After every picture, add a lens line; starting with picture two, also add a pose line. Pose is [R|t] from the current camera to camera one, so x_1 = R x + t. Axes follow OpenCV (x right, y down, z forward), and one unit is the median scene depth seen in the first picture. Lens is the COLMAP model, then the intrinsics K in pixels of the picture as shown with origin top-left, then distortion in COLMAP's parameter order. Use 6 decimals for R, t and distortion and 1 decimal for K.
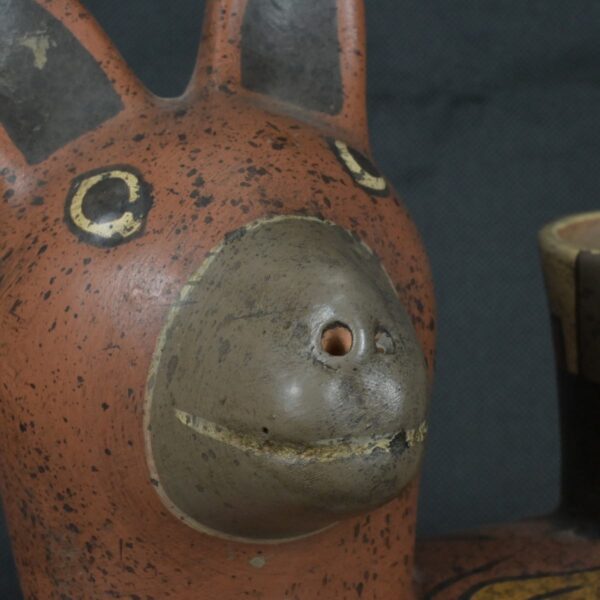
lens RADIAL K [[1949.1, 0, 300.0], [0, 1949.1, 299.9], [0, 0, 1]] dist [0.011925, 0.000000]
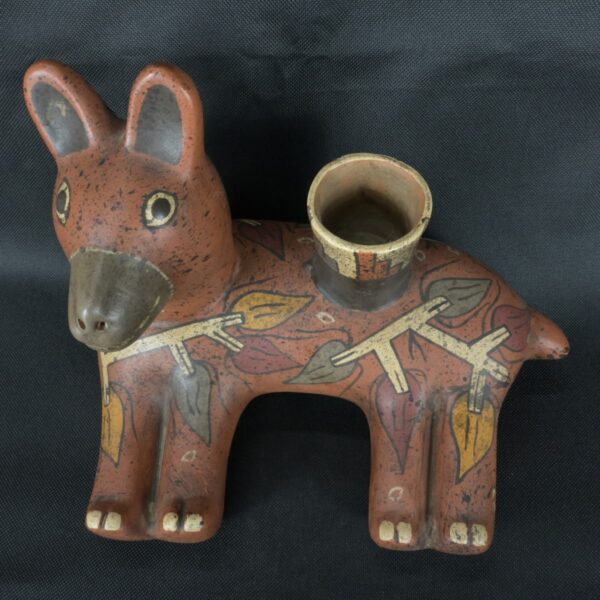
lens RADIAL K [[616.7, 0, 300.7], [0, 616.7, 297.9], [0, 0, 1]] dist [0.001943, 0.000000]
pose [[0.867822, 0.429821, -0.249278, 0.449360], [-0.088535, 0.627425, 0.773627, -0.648504], [0.488925, -0.649300, 0.582548, 0.583685]]
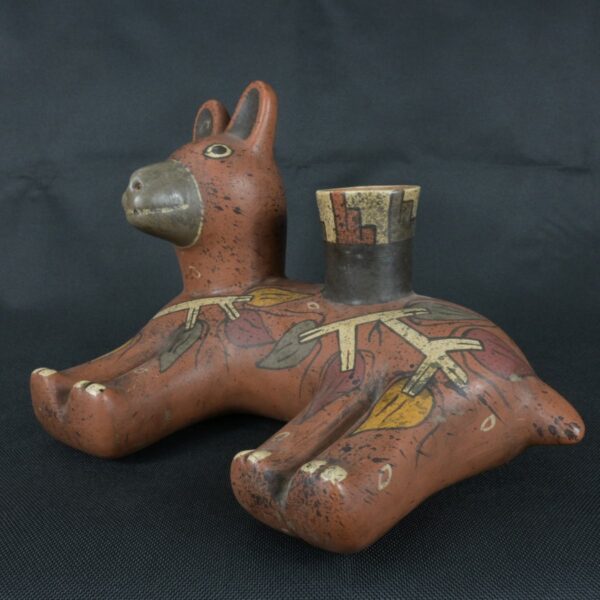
lens RADIAL K [[616.7, 0, 297.4], [0, 616.7, 300.0], [0, 0, 1]] dist [0.001943, 0.000000]
pose [[0.447910, 0.202494, -0.870846, 1.189111], [-0.163736, 0.976120, 0.142757, 0.012915], [0.878958, 0.078646, 0.470369, 0.644277]]
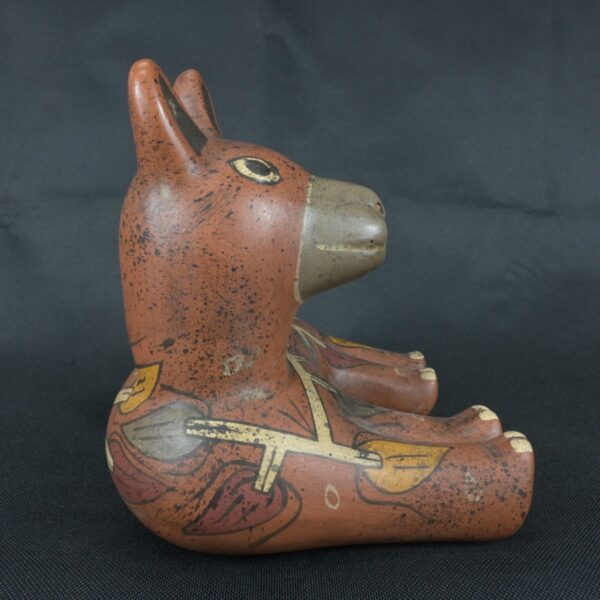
lens RADIAL K [[616.7, 0, 300.3], [0, 616.7, 298.9], [0, 0, 1]] dist [0.001943, 0.000000]
pose [[0.415052, -0.107482, 0.903426, -0.779168], [0.168736, 0.984863, 0.039650, 0.085955], [-0.894013, 0.135984, 0.426906, 0.651421]]
